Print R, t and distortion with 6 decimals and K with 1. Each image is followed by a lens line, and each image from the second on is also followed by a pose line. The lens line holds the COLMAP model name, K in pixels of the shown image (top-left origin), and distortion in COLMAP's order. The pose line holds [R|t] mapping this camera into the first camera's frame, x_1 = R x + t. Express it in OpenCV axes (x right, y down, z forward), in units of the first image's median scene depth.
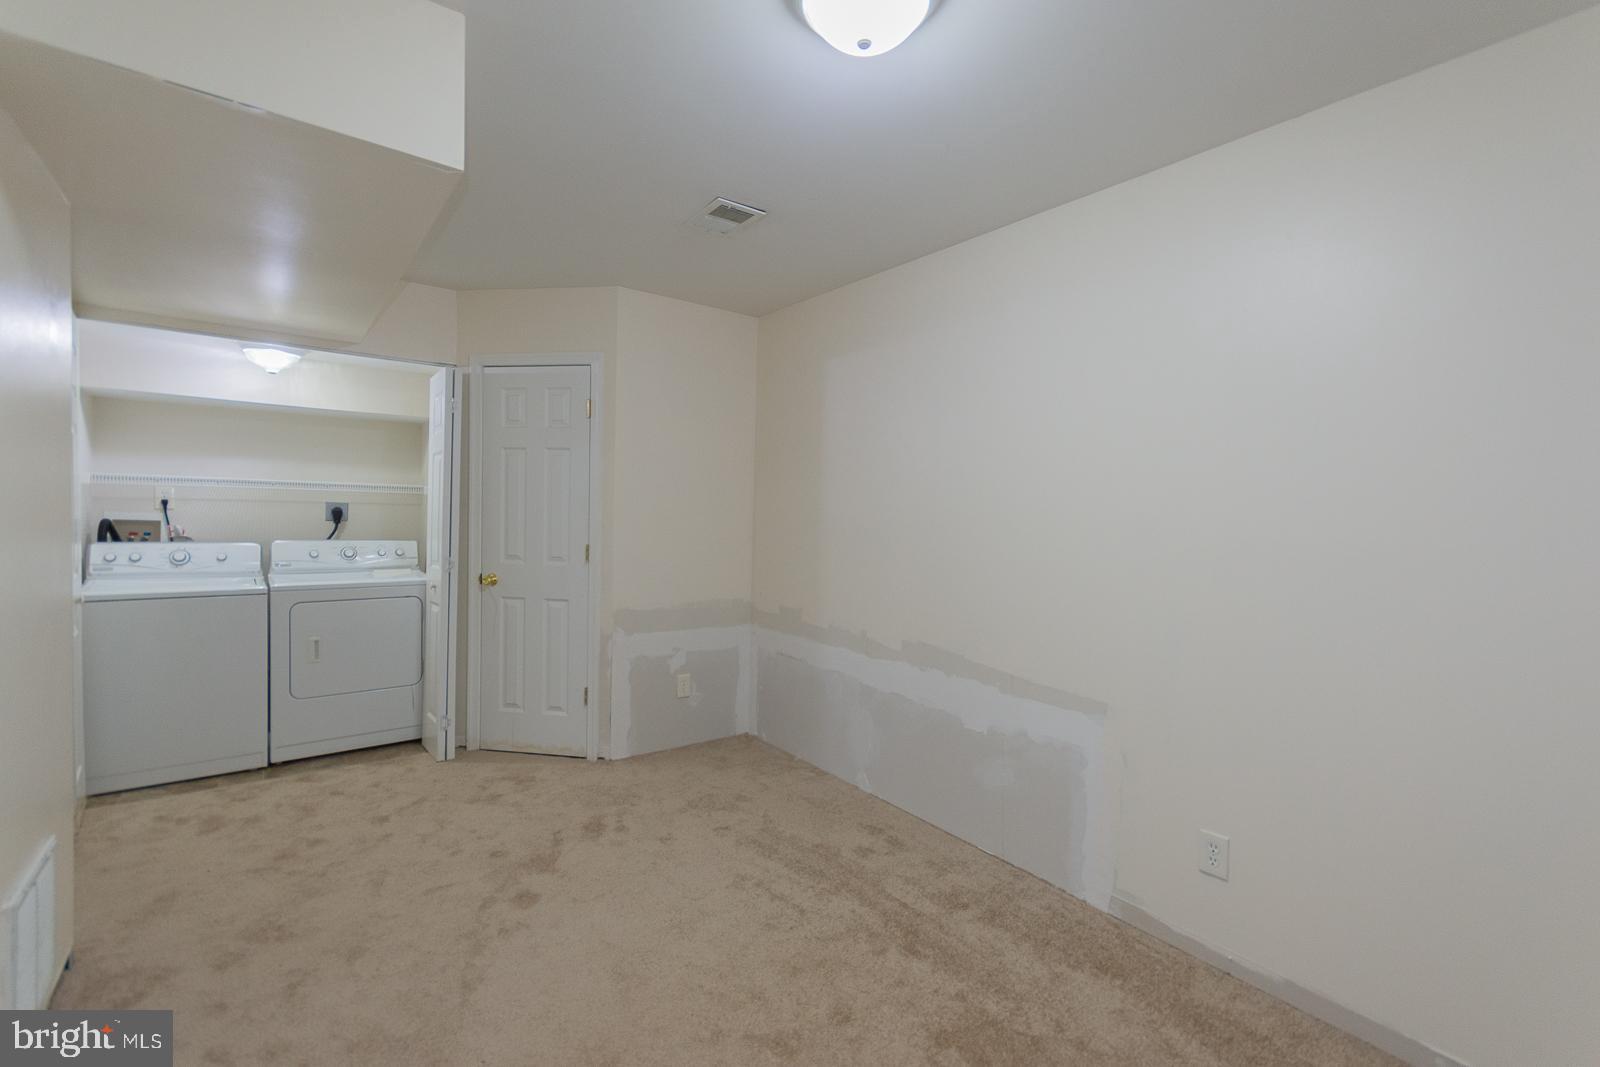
lens RADIAL K [[706.1, 0, 809.8], [0, 706.1, 536.8], [0, 0, 1]] dist [0.001836, 0.000576]
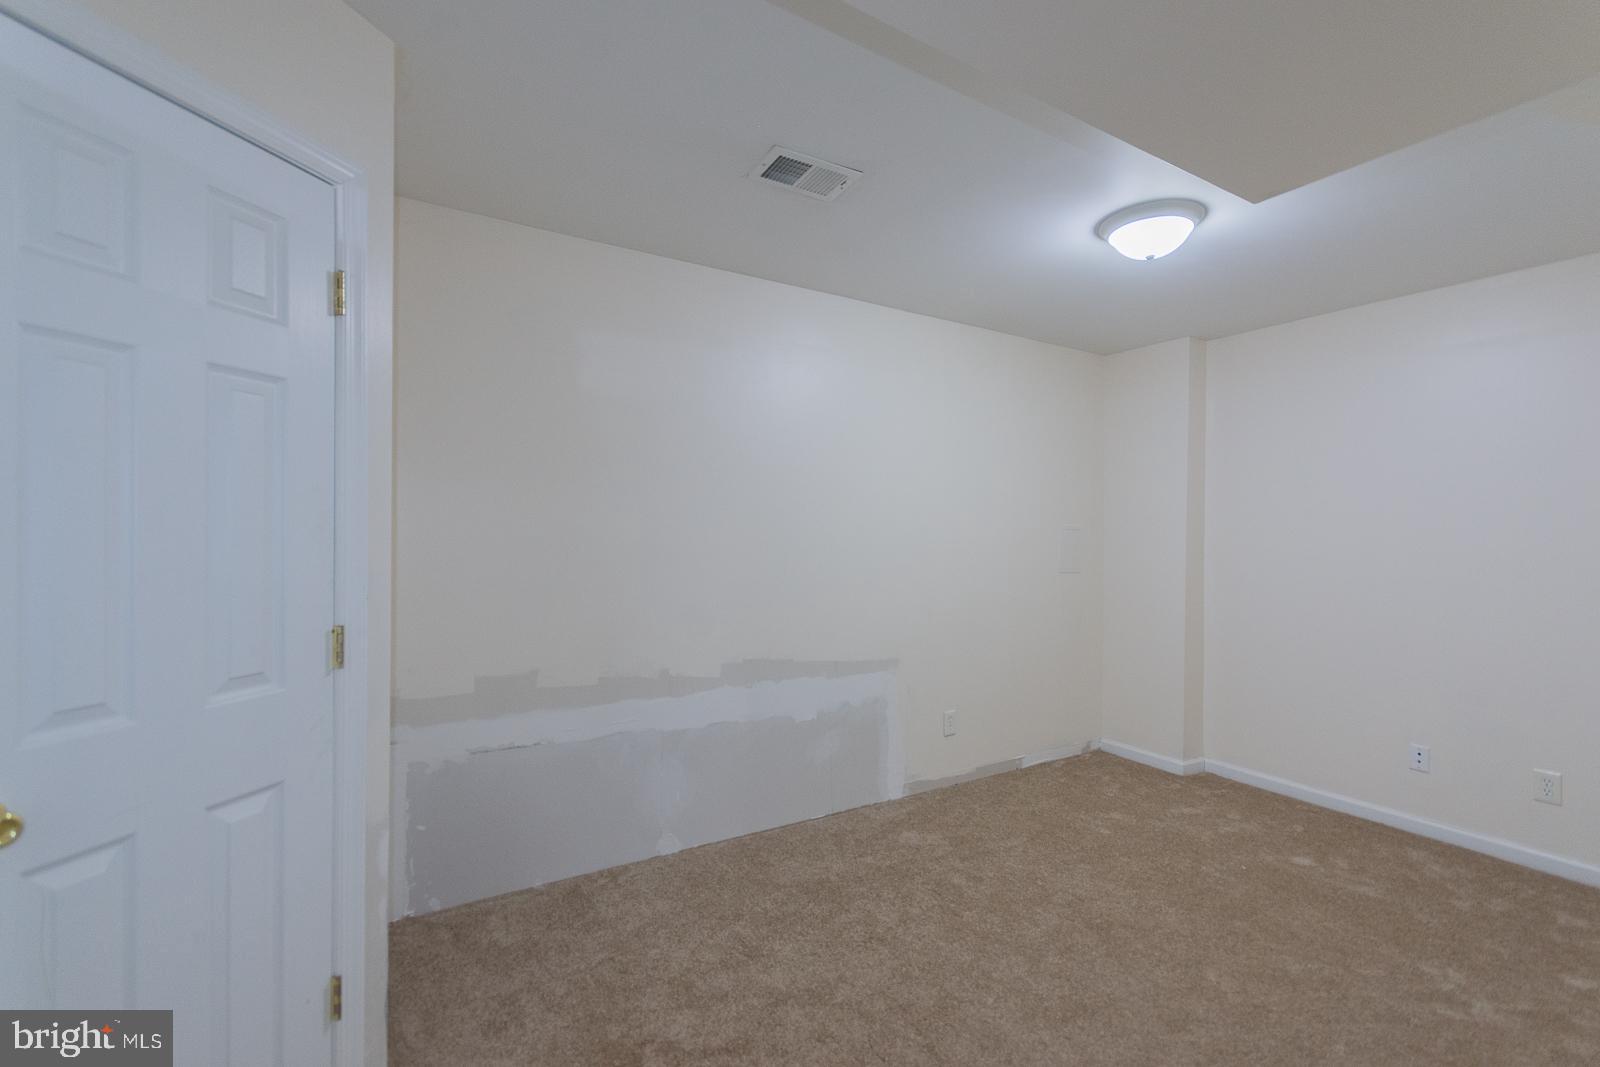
lens RADIAL K [[706.1, 0, 809.8], [0, 706.1, 536.8], [0, 0, 1]] dist [0.001836, 0.000576]
pose [[0.087464, -0.036649, 0.995493, -0.673506], [0.024050, 0.999109, 0.034669, -0.046646], [-0.995877, 0.020909, 0.088267, 0.670358]]
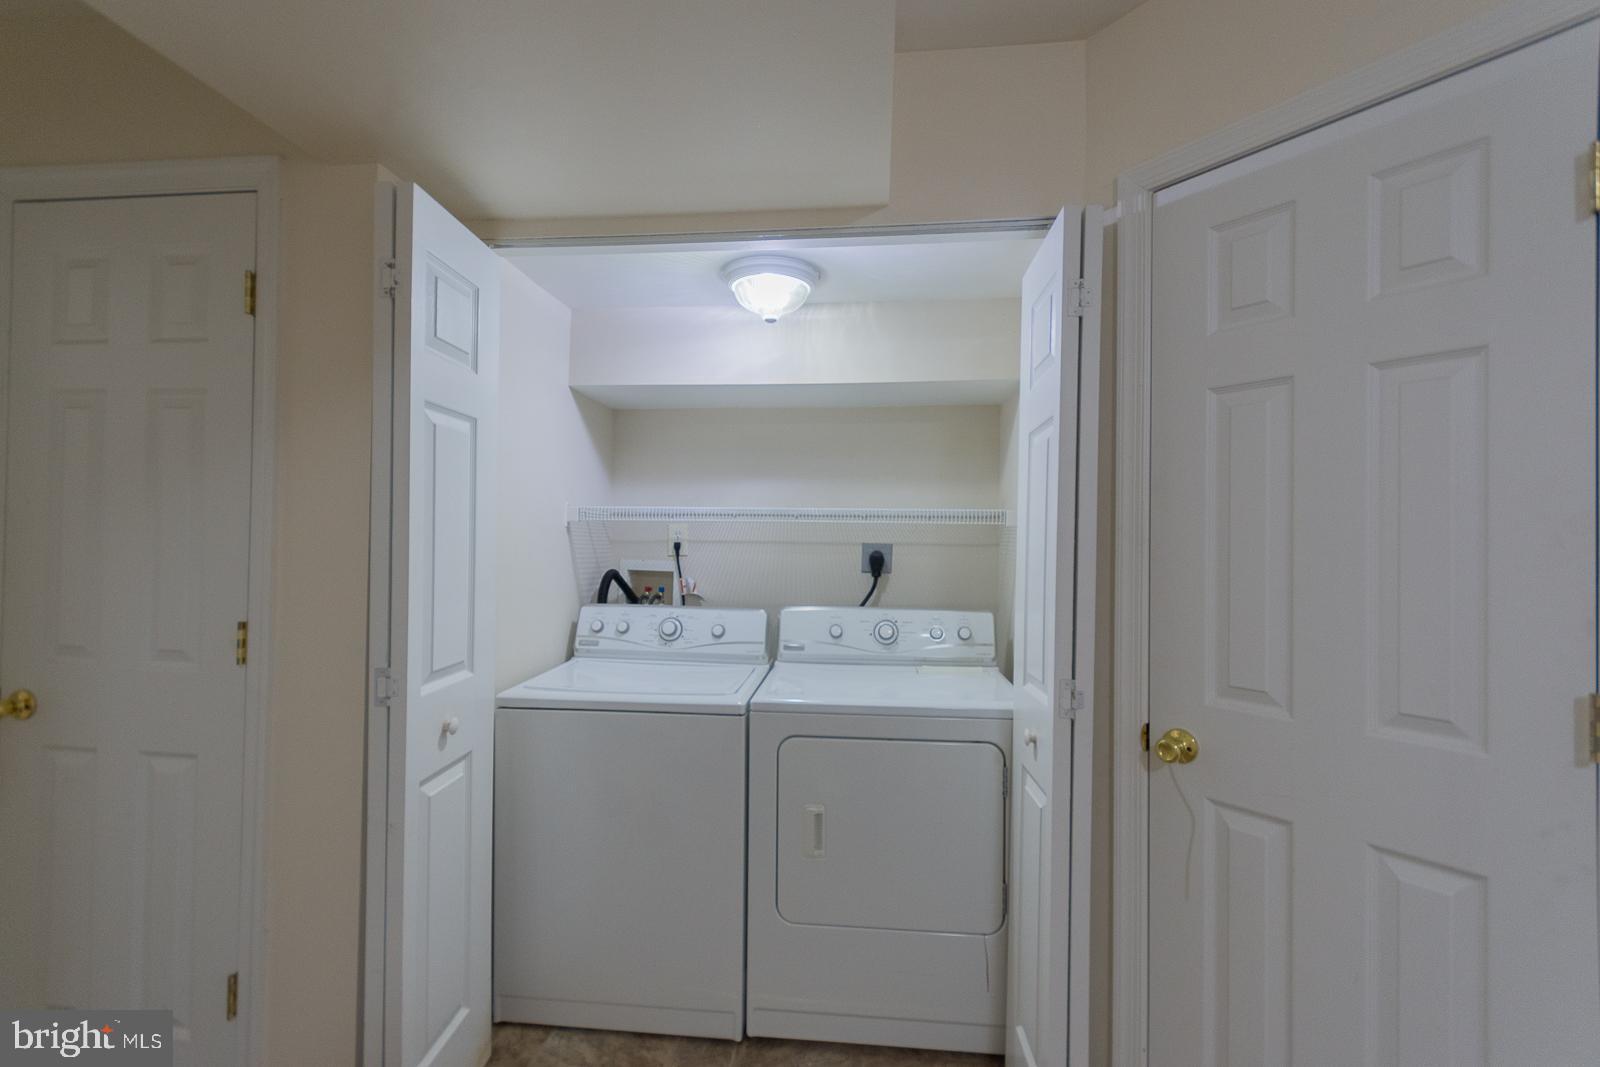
lens RADIAL K [[706.1, 0, 809.8], [0, 706.1, 536.8], [0, 0, 1]] dist [0.001836, 0.000576]
pose [[0.731229, -0.017866, -0.681898, -0.336301], [-0.016599, 0.998895, -0.043971, -0.030128], [0.681930, 0.043472, 0.730124, 0.589872]]
